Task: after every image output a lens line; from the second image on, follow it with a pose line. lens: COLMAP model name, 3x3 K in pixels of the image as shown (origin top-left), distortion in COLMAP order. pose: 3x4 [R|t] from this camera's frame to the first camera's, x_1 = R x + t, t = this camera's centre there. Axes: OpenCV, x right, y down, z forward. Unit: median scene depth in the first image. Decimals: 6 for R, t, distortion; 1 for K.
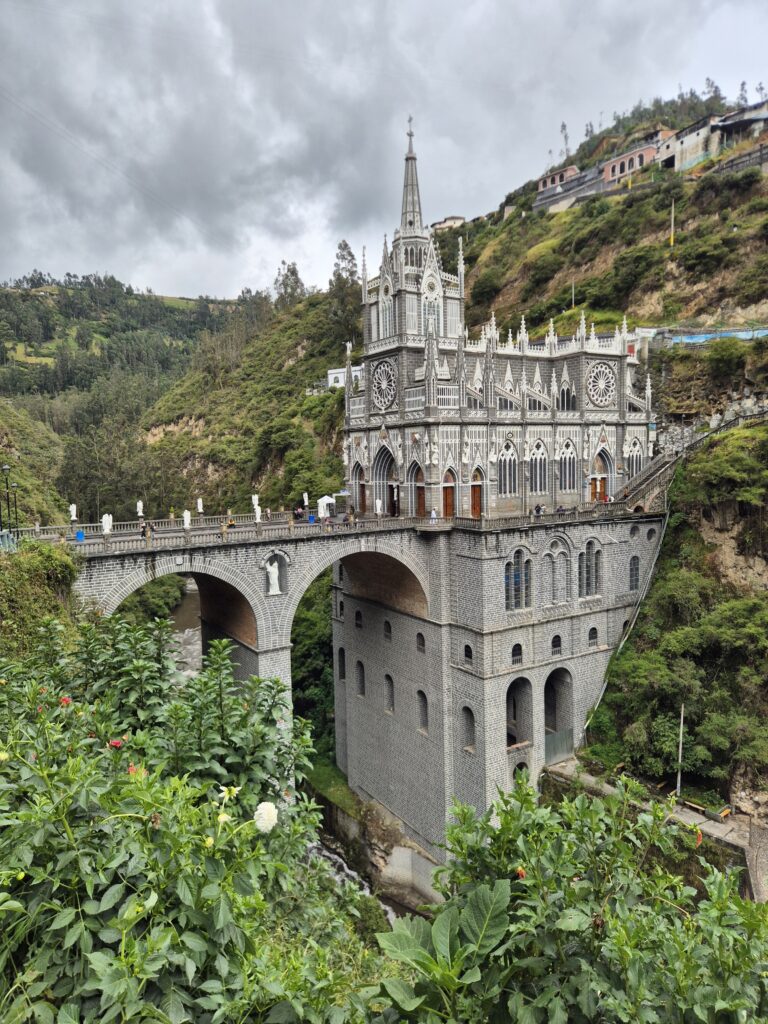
lens RADIAL K [[678.6, 0, 383.5], [0, 678.6, 507.0], [0, 0, 1]] dist [0.061761, -0.020976]
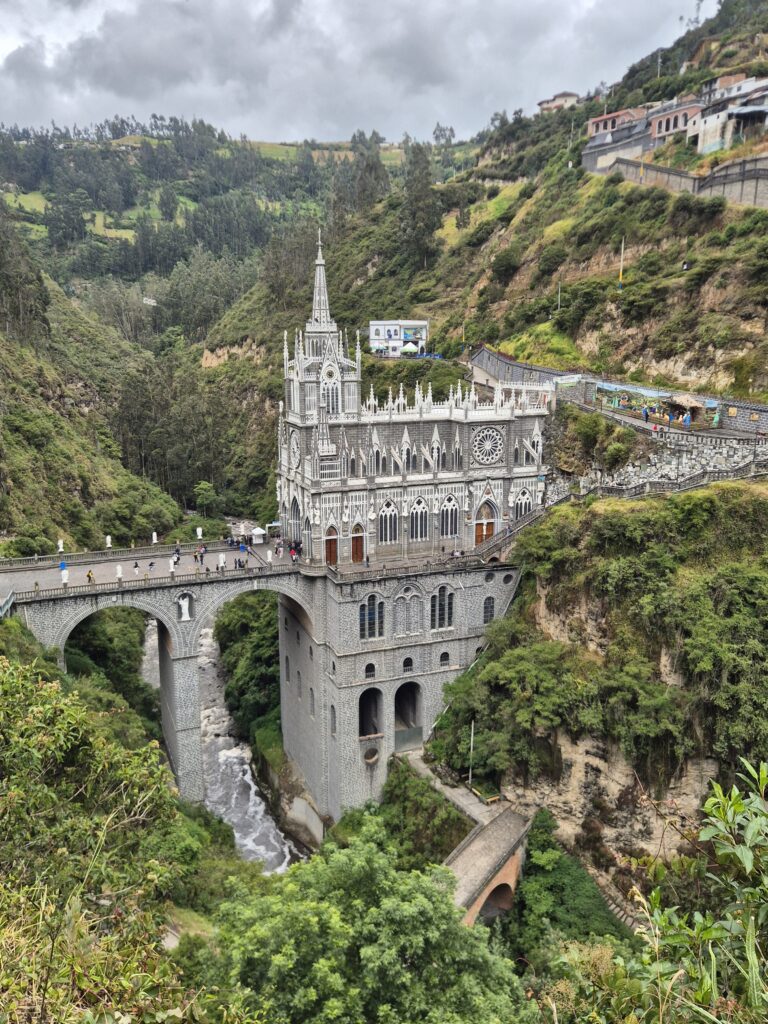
lens RADIAL K [[849.8, 0, 384.0], [0, 849.8, 509.8], [0, 0, 1]] dist [0.079261, -0.029047]
pose [[0.982593, 0.056897, -0.176845, 0.442888], [-0.032347, 0.989802, 0.138726, -0.290254], [0.182935, -0.130591, 0.974413, -0.508741]]
